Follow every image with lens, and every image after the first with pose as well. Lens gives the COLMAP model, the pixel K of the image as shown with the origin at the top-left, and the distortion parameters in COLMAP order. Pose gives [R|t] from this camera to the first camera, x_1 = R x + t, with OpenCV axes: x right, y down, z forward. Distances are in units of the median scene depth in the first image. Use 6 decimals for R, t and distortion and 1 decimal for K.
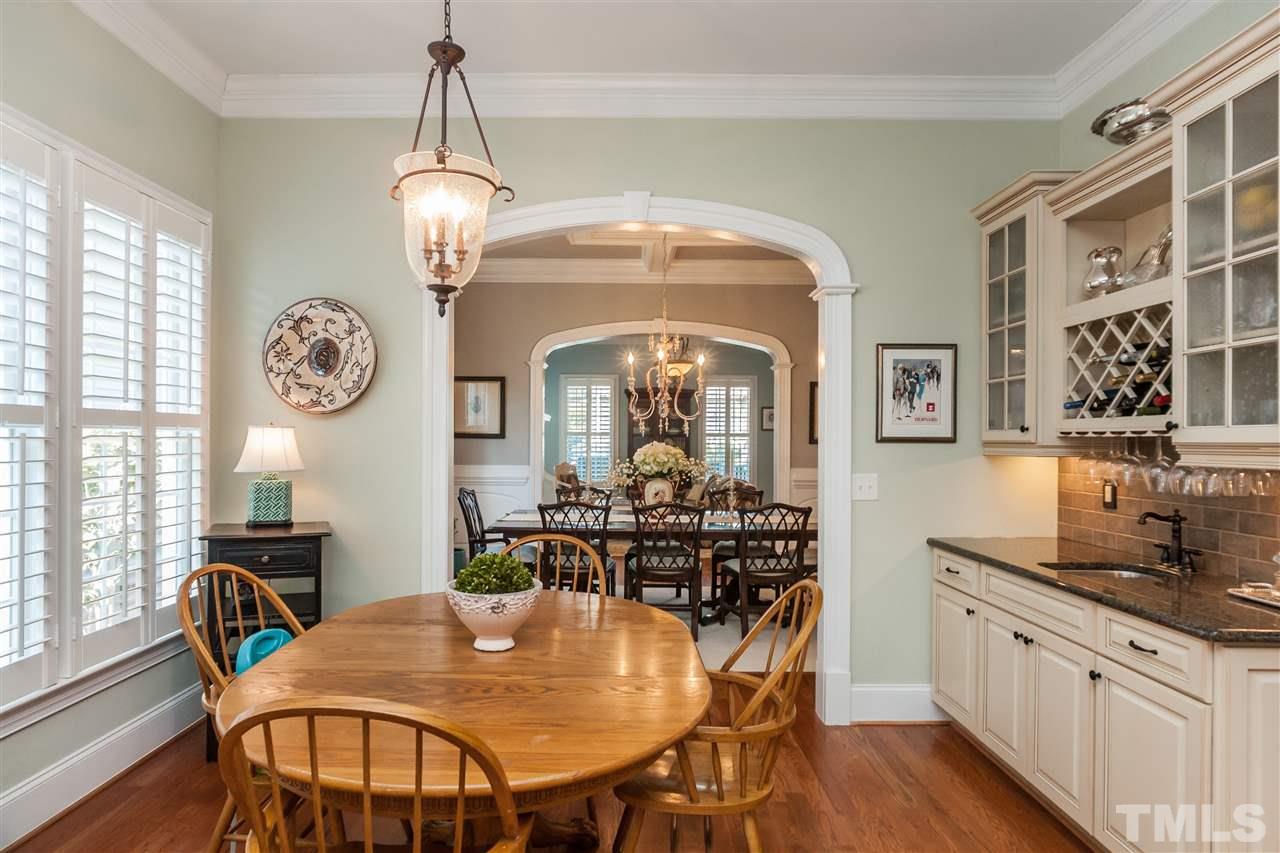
lens RADIAL K [[729.1, 0, 638.4], [0, 729.1, 434.4], [0, 0, 1]] dist [-0.025376, 0.001027]
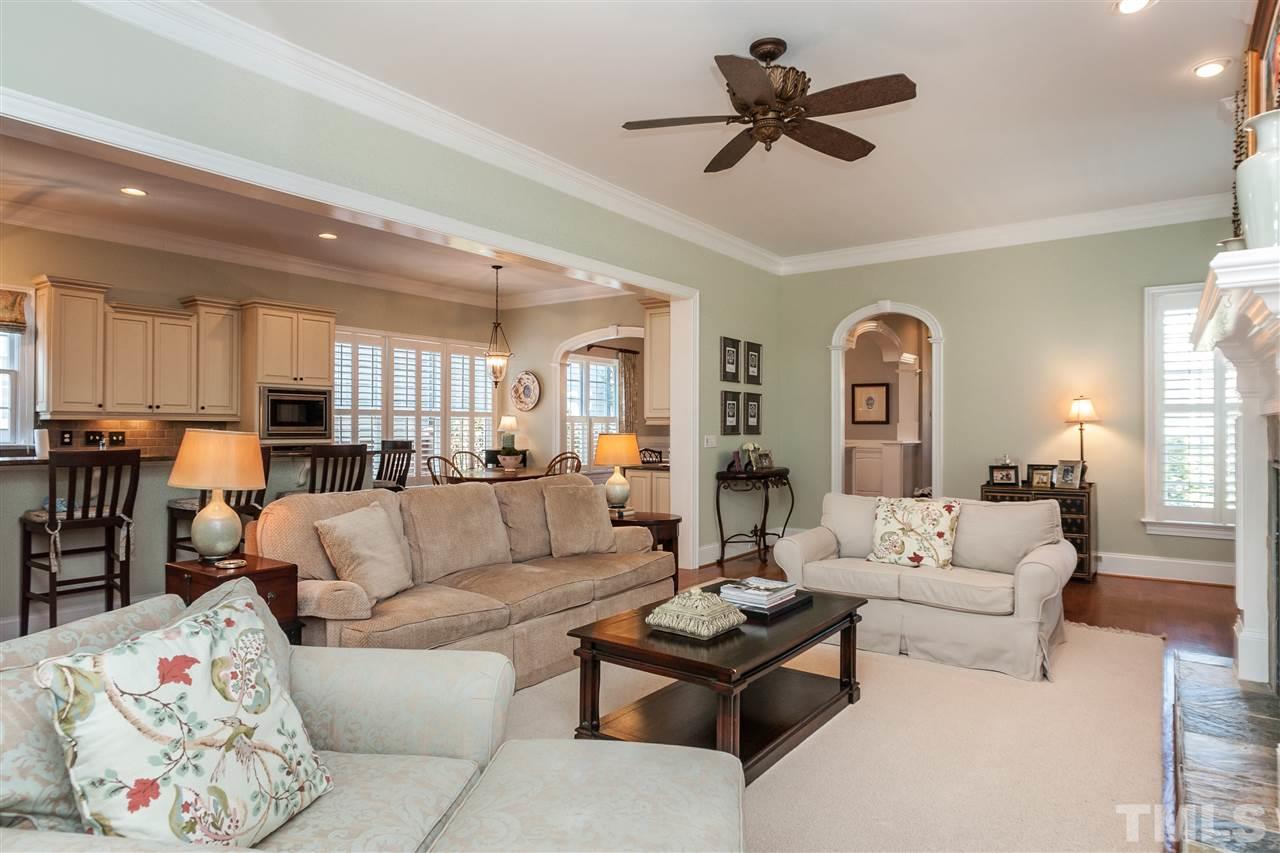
lens RADIAL K [[825.1, 0, 685.8], [0, 825.1, 414.0], [0, 0, 1]] dist [-0.018465, 0.002840]
pose [[0.821411, -0.010402, -0.570242, 1.957534], [0.002593, 0.999891, -0.014505, 0.030479], [0.570331, 0.010436, 0.821349, -1.327132]]
